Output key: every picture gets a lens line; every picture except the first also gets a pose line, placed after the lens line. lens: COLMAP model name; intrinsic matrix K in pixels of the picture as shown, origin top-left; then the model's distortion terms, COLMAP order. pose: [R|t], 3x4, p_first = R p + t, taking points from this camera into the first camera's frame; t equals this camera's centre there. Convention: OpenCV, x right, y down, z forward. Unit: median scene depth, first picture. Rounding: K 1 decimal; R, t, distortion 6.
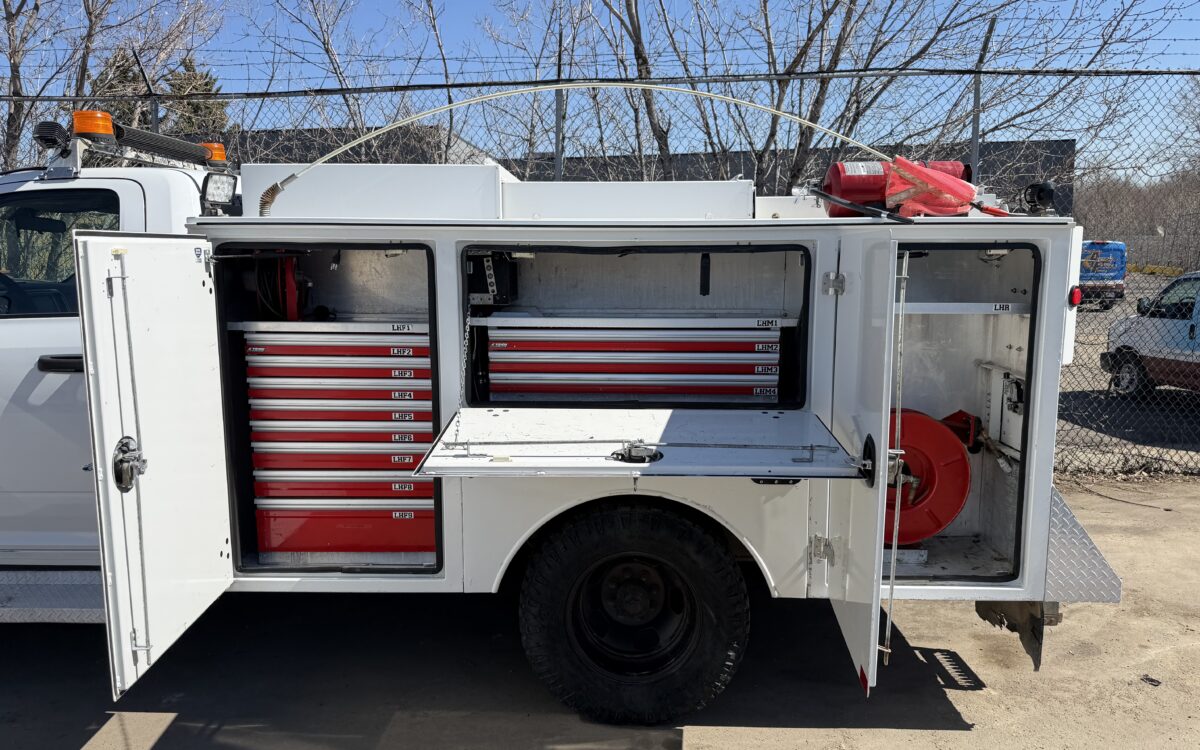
lens RADIAL K [[842.0, 0, 594.7], [0, 842.0, 368.4], [0, 0, 1]] dist [0.073314, -0.108267]
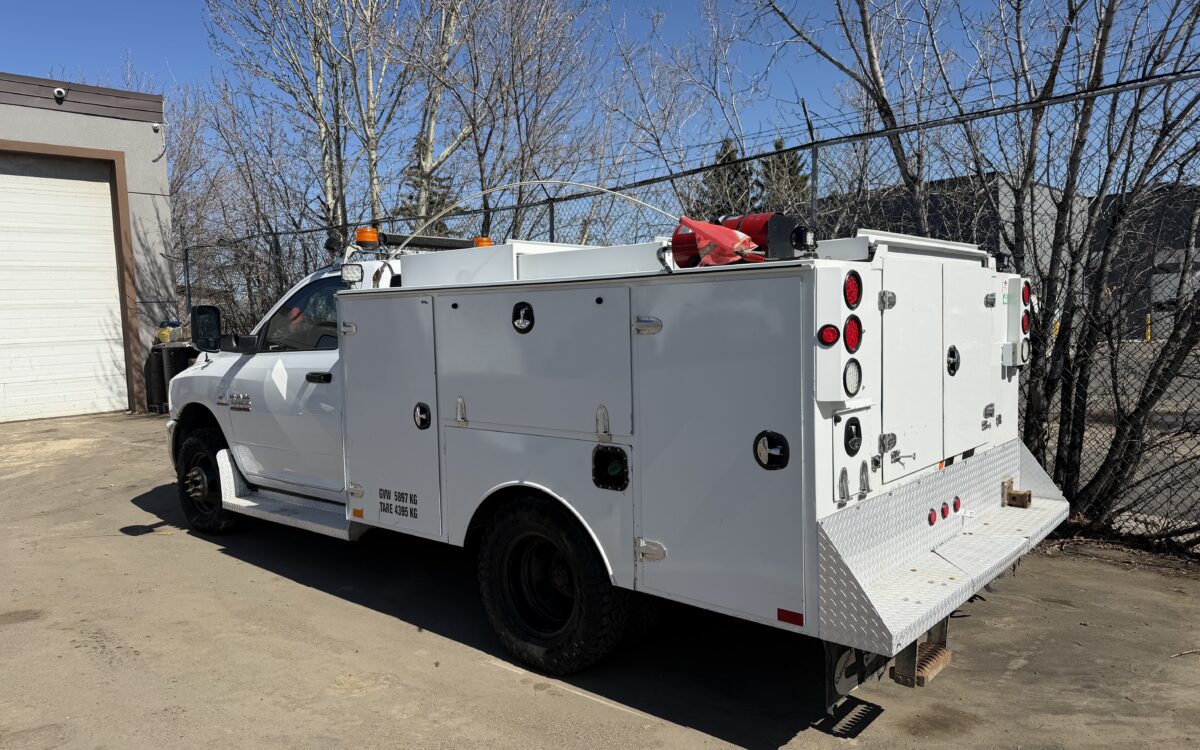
lens RADIAL K [[842.0, 0, 594.7], [0, 842.0, 368.4], [0, 0, 1]] dist [0.073314, -0.108267]
pose [[0.768795, 0.019944, -0.639185, 0.932325], [-0.061205, 0.997220, -0.042501, 0.014571], [0.636560, 0.071796, 0.767878, 0.037925]]
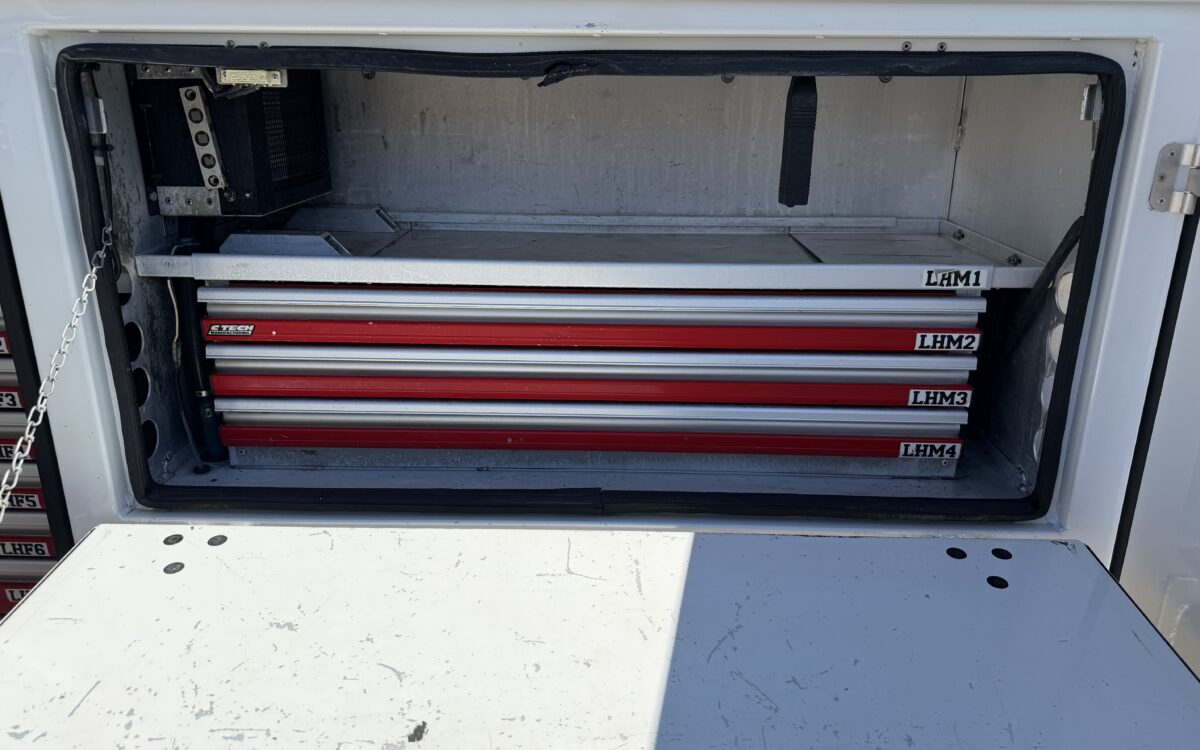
lens RADIAL K [[885.3, 0, 600.0], [0, 885.3, 375.0], [0, 0, 1]] dist [0.146499, -0.321110]
pose [[0.999960, 0.005988, 0.006707, 0.046707], [-0.007047, 0.985246, 0.171000, -0.075628], [-0.005584, -0.171041, 0.985248, 0.591140]]
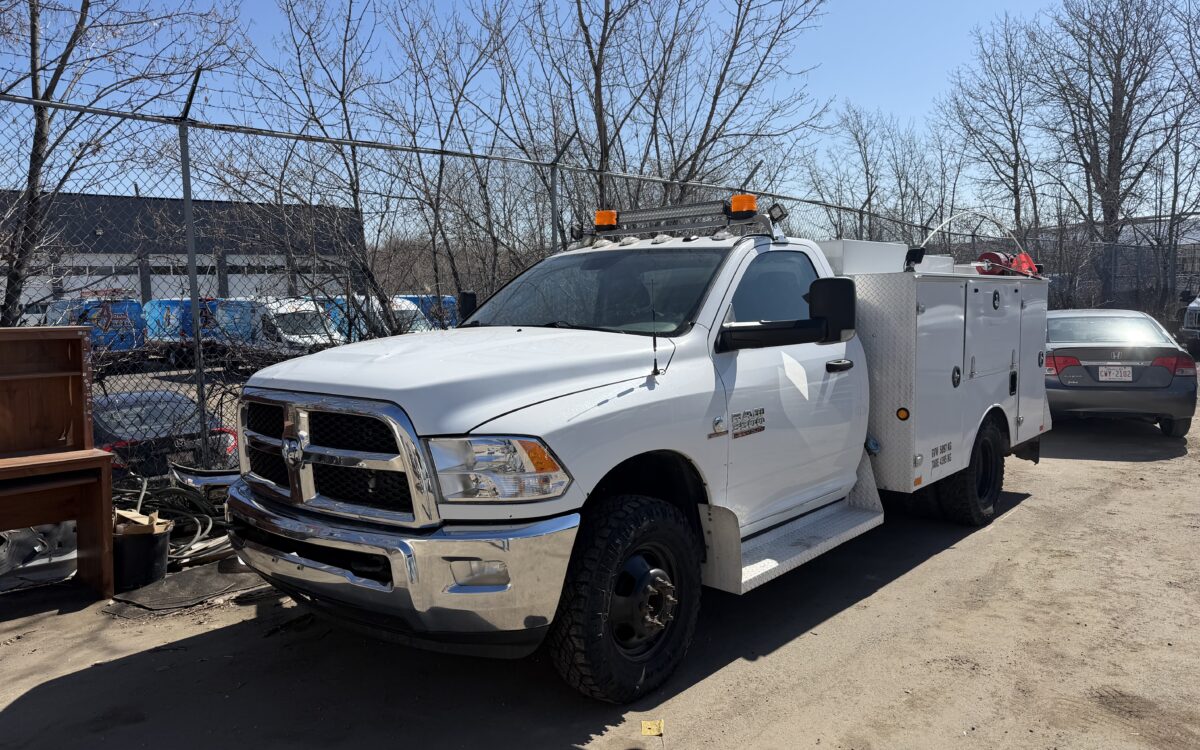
lens RADIAL K [[842.0, 0, 594.7], [0, 842.0, 368.4], [0, 0, 1]] dist [0.073314, -0.108267]
pose [[0.645398, -0.068957, 0.760728, -2.101890], [0.114450, 0.993404, -0.007050, -0.041964], [-0.755224, 0.091615, 0.649033, 0.352521]]
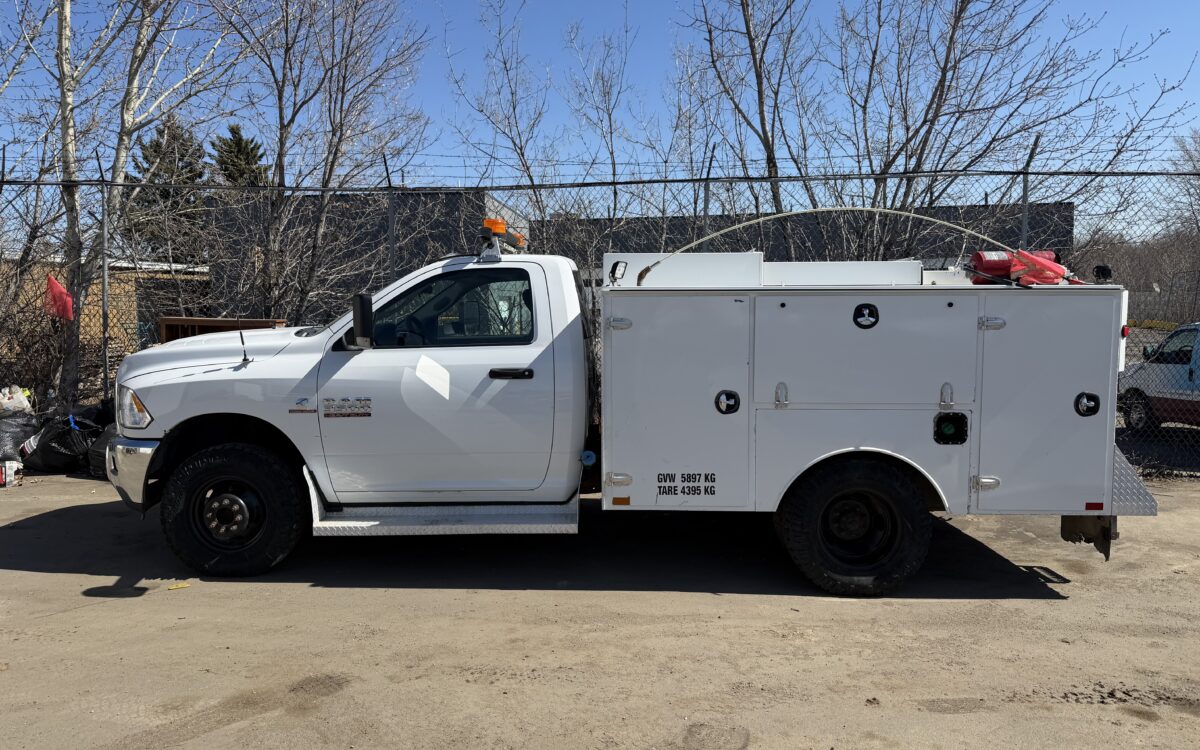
lens RADIAL K [[830.2, 0, 600.0], [0, 830.2, 375.0], [0, 0, 1]] dist [0.067920, -0.106339]
pose [[0.999998, -0.000474, -0.002030, -0.446962], [0.000359, 0.998420, -0.056190, 0.089246], [0.002053, 0.056189, 0.998418, -0.621783]]
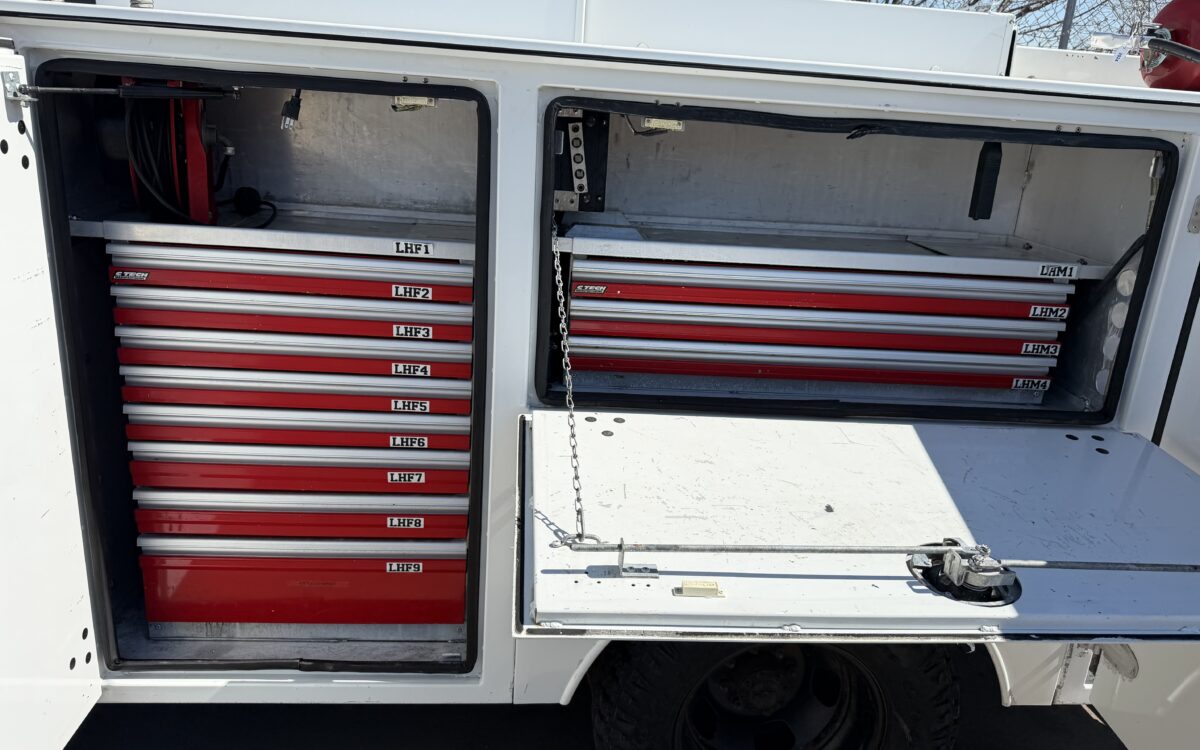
lens RADIAL K [[868.8, 0, 600.0], [0, 868.8, 375.0], [0, 0, 1]] dist [0.099291, -0.198574]
pose [[0.992886, 0.031906, 0.114715, -0.168541], [-0.049796, 0.986399, 0.156642, -0.060232], [-0.108157, -0.161240, 0.980971, 0.419912]]
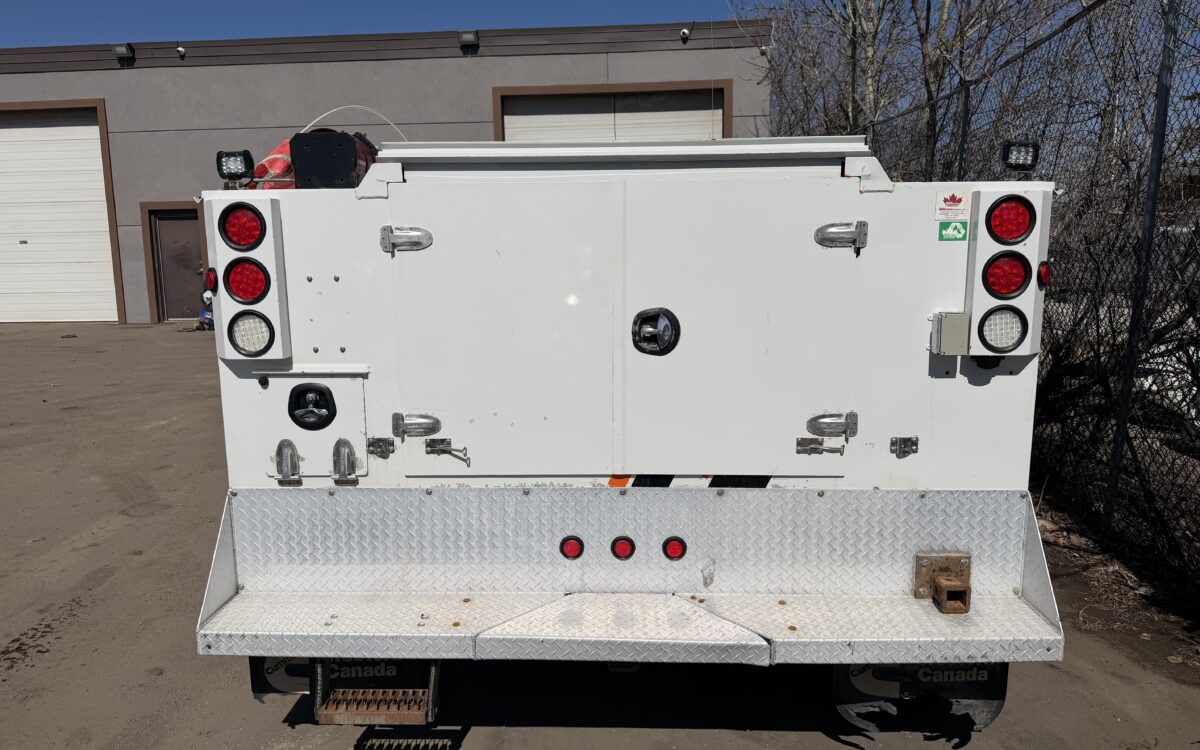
lens RADIAL K [[830.5, 0, 580.9], [0, 830.5, 374.1], [0, 0, 1]] dist [0.102188, -0.121922]
pose [[-0.010846, 0.158393, -0.987317, 1.335502], [-0.125252, 0.979383, 0.158496, -0.163428], [0.992066, 0.125383, 0.009217, 1.281202]]
